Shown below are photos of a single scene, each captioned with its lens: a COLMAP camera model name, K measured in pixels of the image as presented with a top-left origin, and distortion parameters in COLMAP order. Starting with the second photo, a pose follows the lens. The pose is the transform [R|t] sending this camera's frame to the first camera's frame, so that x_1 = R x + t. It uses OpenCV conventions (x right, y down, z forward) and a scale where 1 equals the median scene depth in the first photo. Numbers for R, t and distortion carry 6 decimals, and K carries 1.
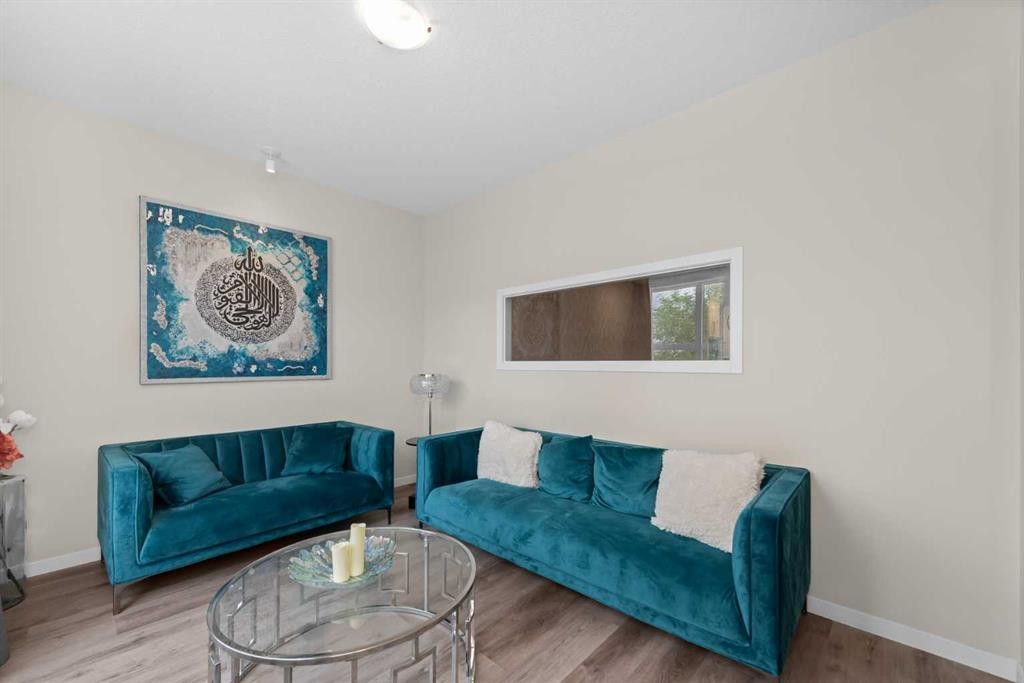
lens RADIAL K [[402.8, 0, 522.1], [0, 402.8, 363.9], [0, 0, 1]] dist [0.006389, -0.001962]
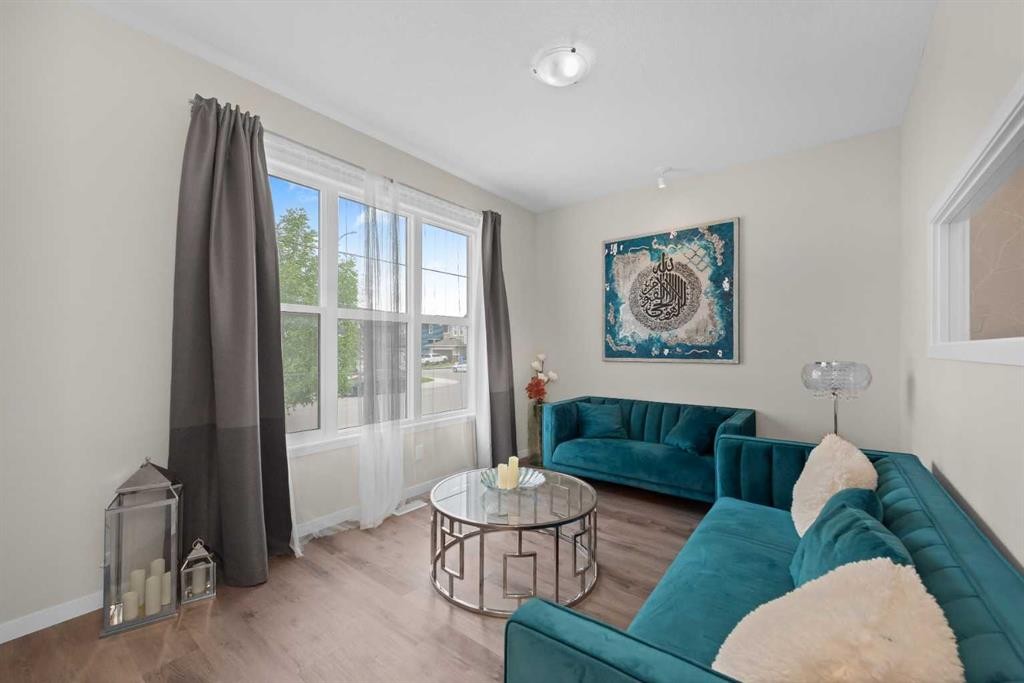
lens RADIAL K [[402.8, 0, 513.7], [0, 402.8, 345.5], [0, 0, 1]] dist [0.006389, -0.001962]
pose [[0.090842, -0.007663, -0.995836, 0.496894], [-0.001994, 0.999967, -0.007877, 0.002746], [0.995863, 0.002702, 0.090824, 0.434955]]
